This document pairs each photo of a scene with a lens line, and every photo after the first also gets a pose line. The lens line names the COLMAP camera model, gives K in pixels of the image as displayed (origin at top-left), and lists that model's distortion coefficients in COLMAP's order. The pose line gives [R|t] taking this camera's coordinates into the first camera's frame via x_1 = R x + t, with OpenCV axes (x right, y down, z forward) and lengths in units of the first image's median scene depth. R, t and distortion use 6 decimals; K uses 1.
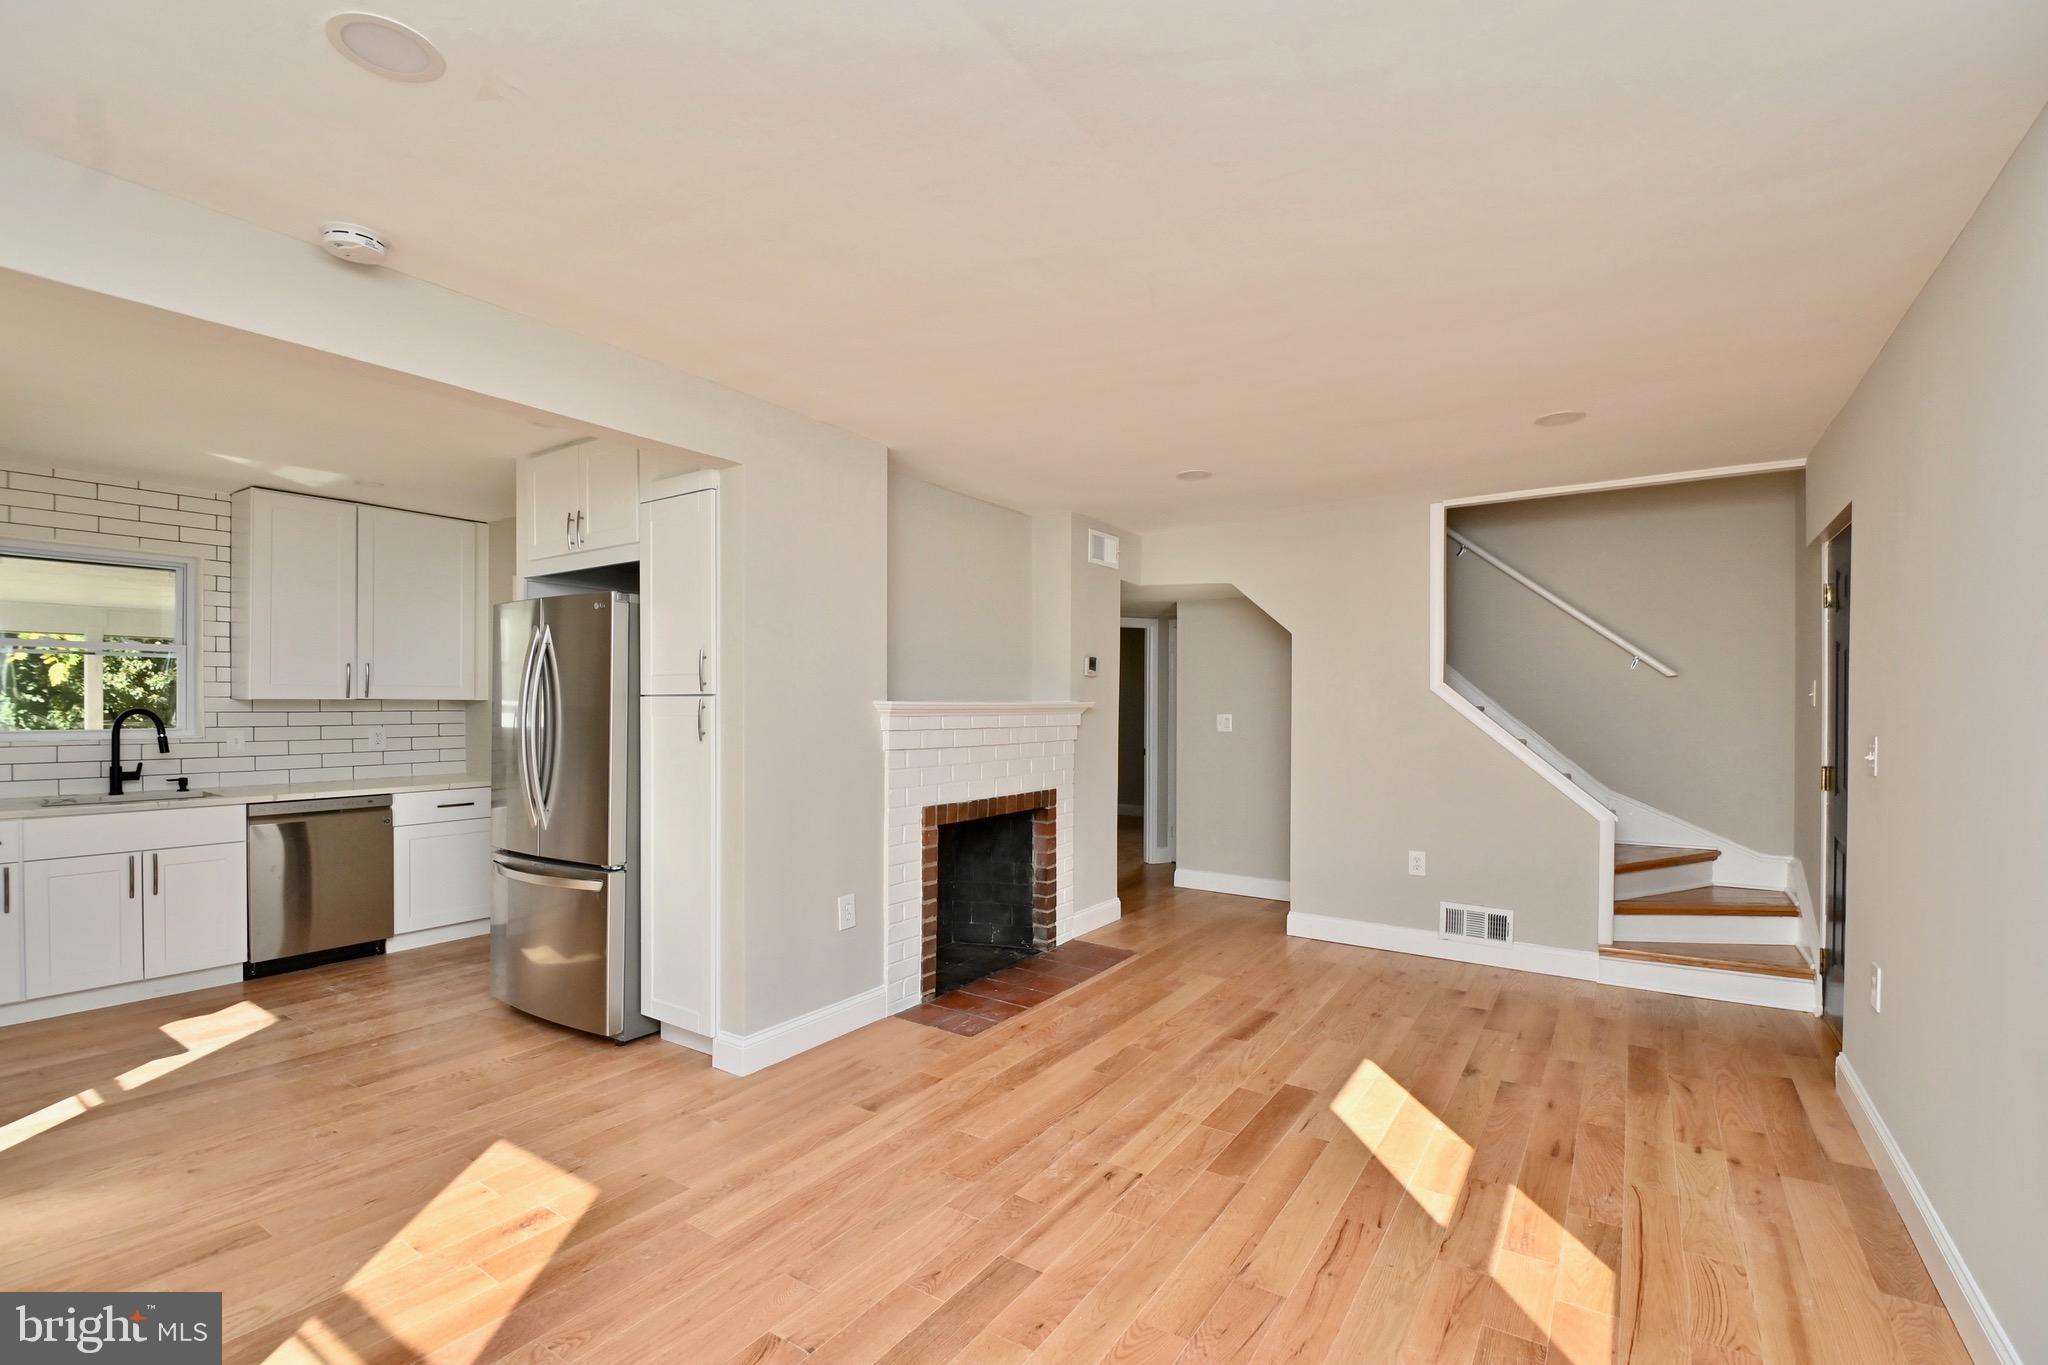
lens RADIAL K [[897.0, 0, 1040.8], [0, 897.0, 712.8], [0, 0, 1]] dist [0.007656, -0.017331]
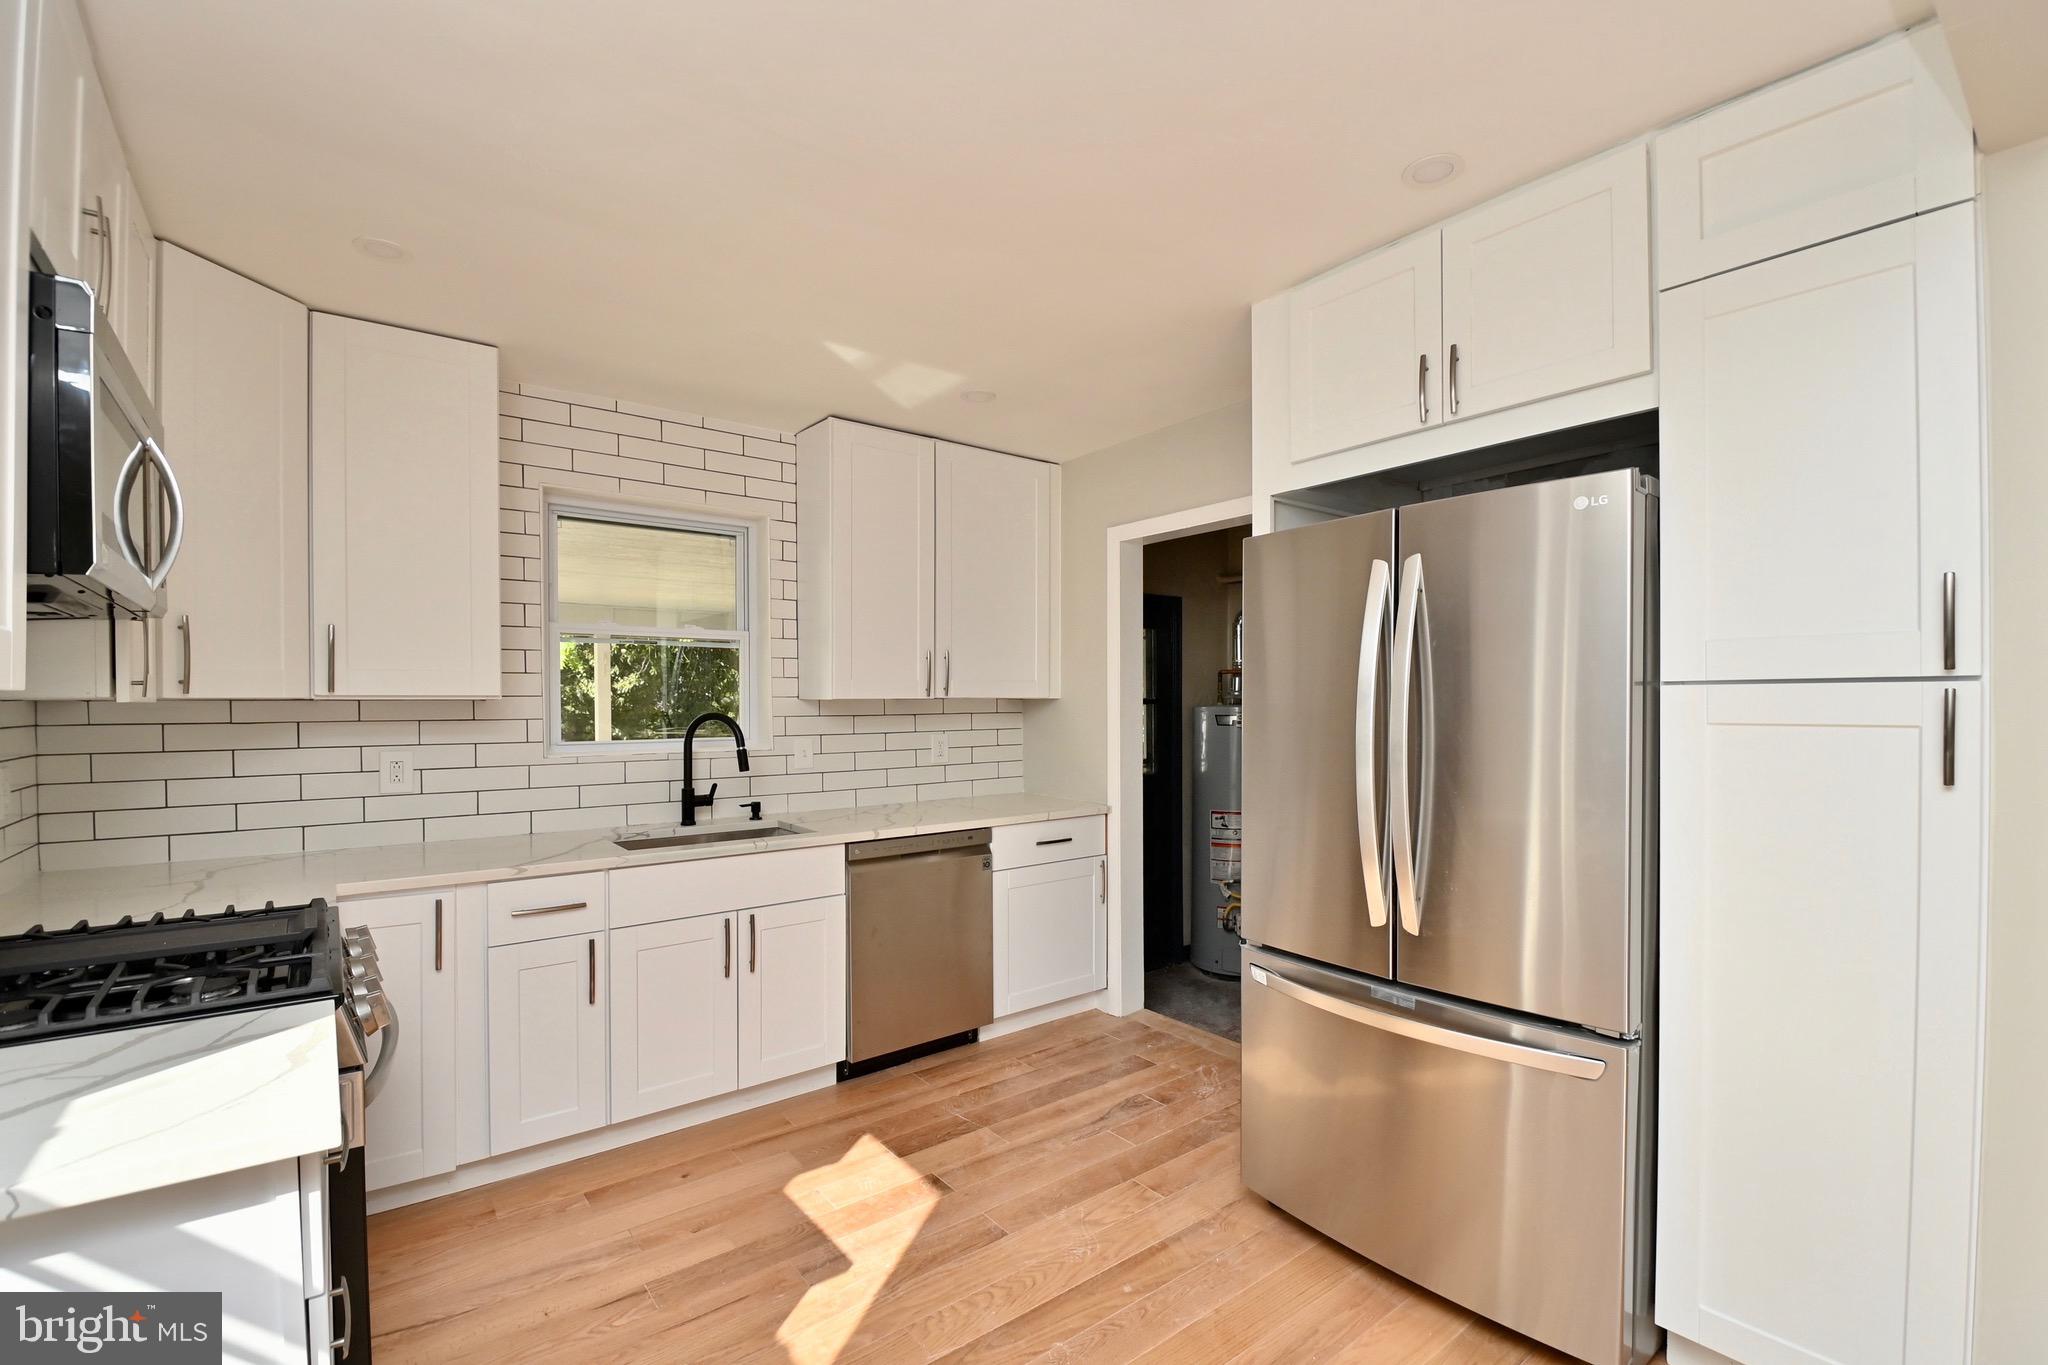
lens RADIAL K [[897.0, 0, 1045.4], [0, 897.0, 708.7], [0, 0, 1]] dist [0.007656, -0.017331]
pose [[0.951632, -0.006378, -0.307175, -0.515429], [0.006371, 0.999979, -0.001028, -0.005512], [0.307175, -0.000978, 0.951653, 0.359623]]
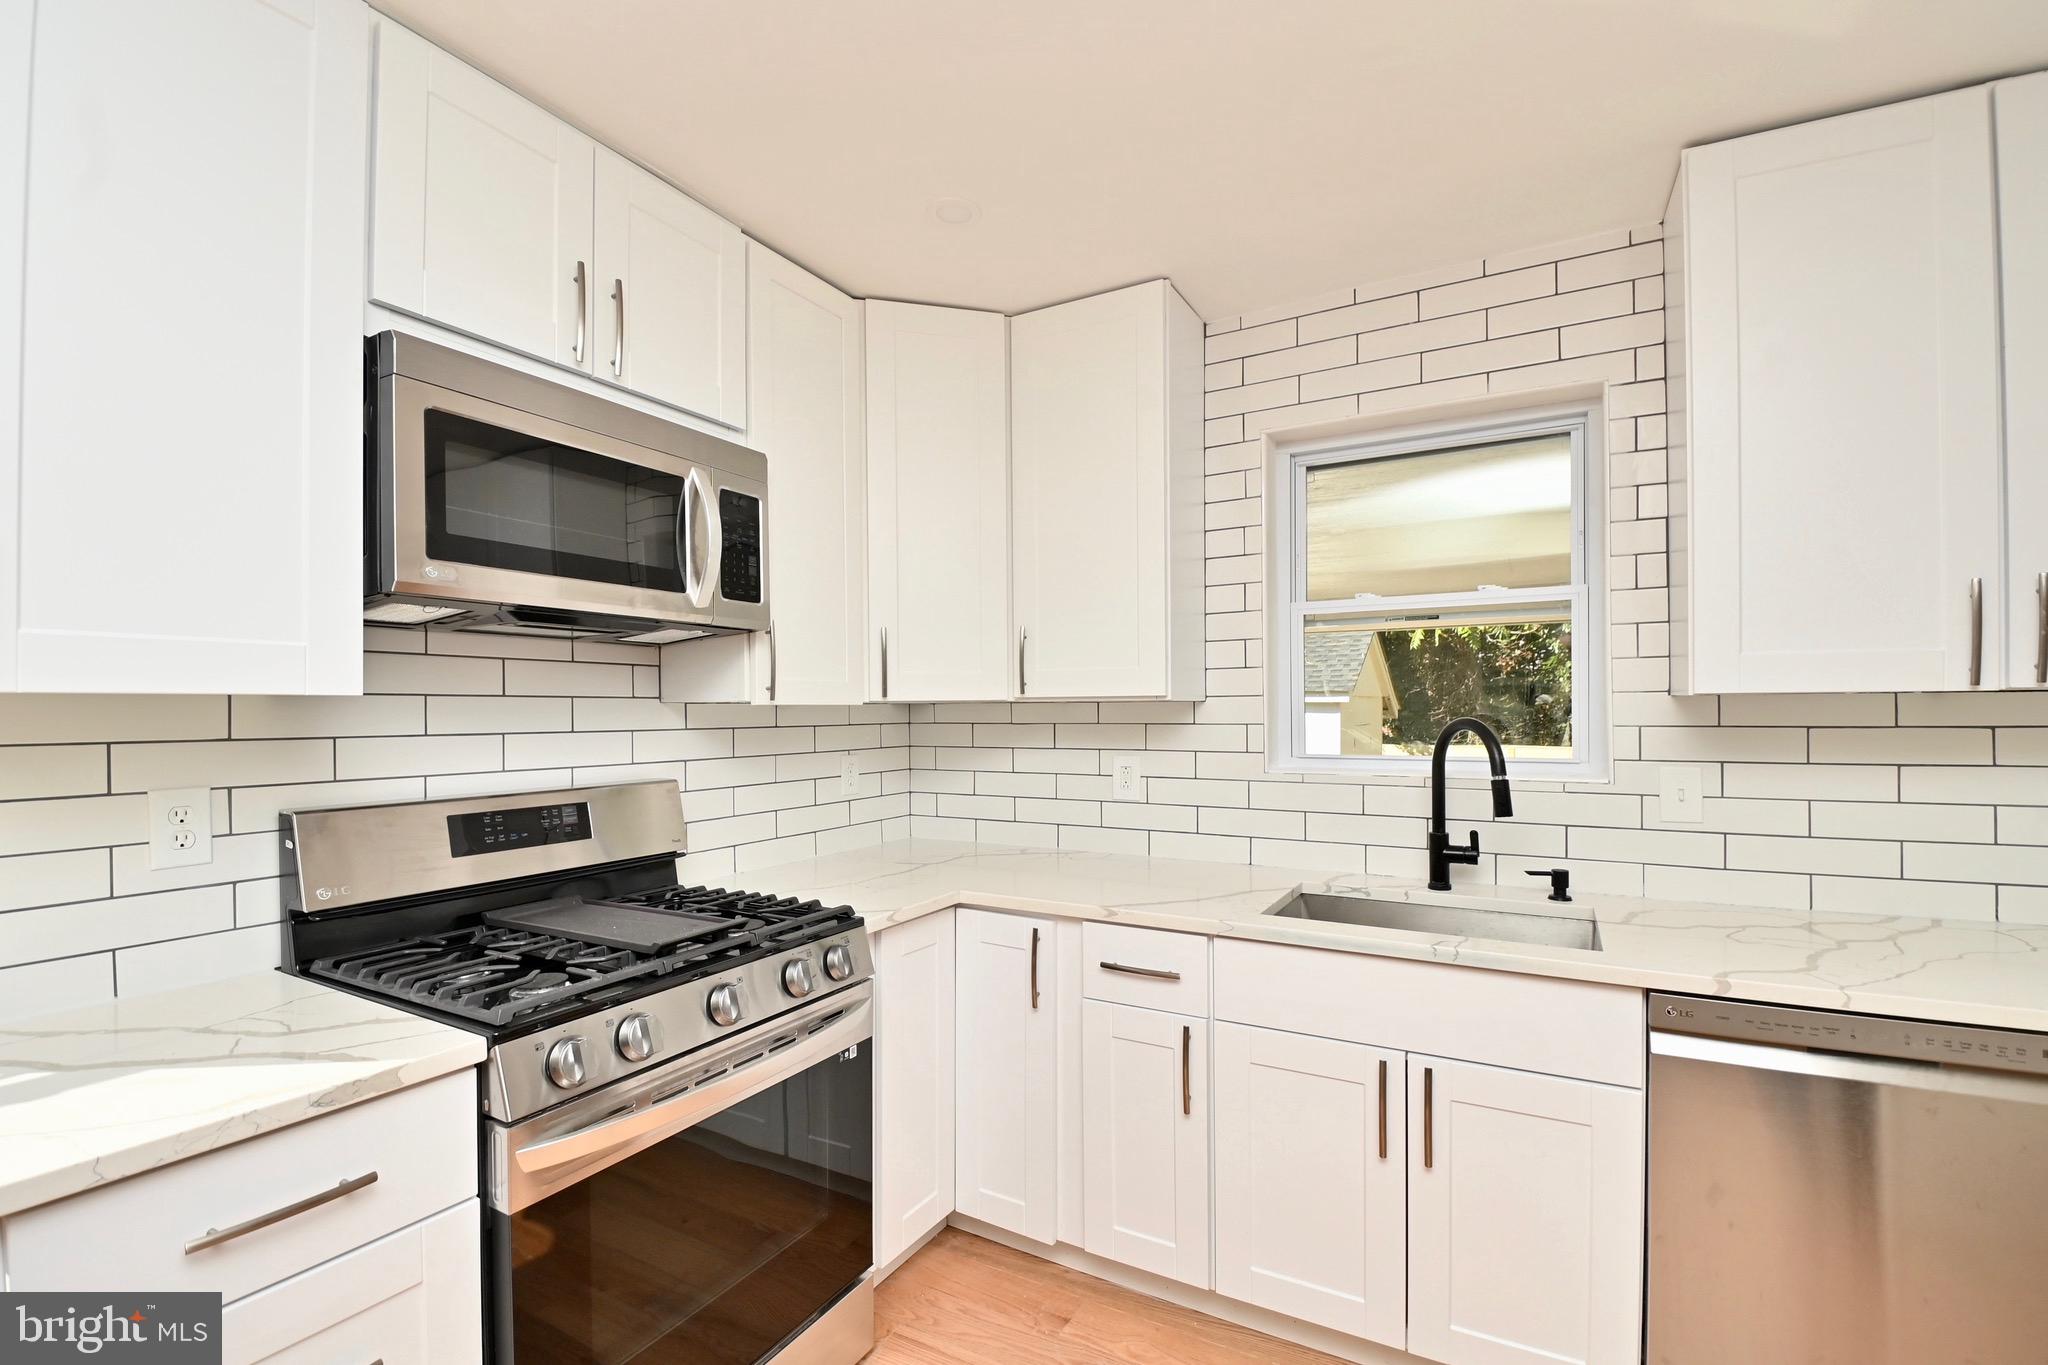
lens RADIAL K [[897.0, 0, 1033.2], [0, 897.0, 712.0], [0, 0, 1]] dist [0.007656, -0.017331]
pose [[0.076260, -0.002707, -0.997084, -0.556743], [-0.000117, 0.999996, -0.002724, -0.006772], [0.997088, 0.000324, 0.076260, 0.735723]]
